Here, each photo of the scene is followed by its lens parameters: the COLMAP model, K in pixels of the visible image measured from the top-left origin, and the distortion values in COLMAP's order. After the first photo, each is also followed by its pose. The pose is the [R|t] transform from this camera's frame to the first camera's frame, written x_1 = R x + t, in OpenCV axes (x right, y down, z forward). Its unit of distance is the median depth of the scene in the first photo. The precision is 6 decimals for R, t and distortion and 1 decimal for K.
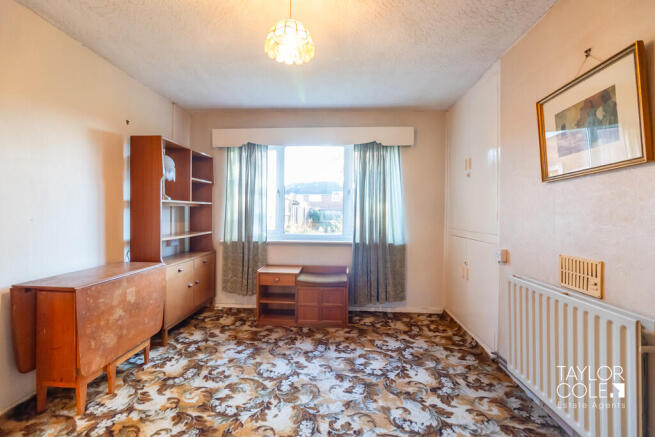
lens RADIAL K [[283.3, 0, 325.5], [0, 283.3, 213.9], [0, 0, 1]] dist [-0.007615, 0.000379]
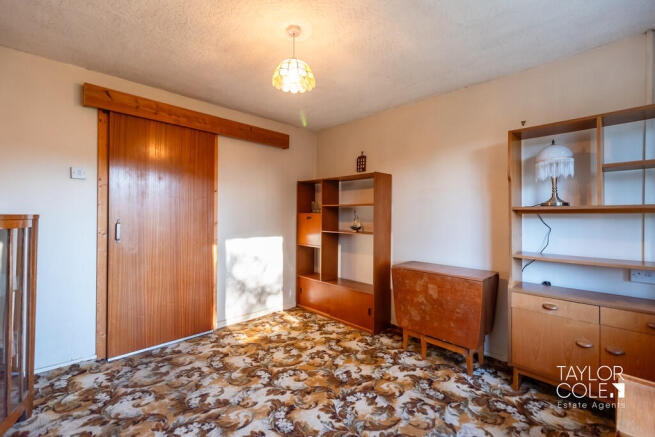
lens RADIAL K [[283.3, 0, 329.2], [0, 283.3, 218.2], [0, 0, 1]] dist [-0.007615, 0.000379]
pose [[-0.672172, -0.016748, -0.740205, 0.202183], [-0.017997, 0.999818, -0.006280, -0.001149], [0.740176, 0.009100, -0.672351, 0.606794]]
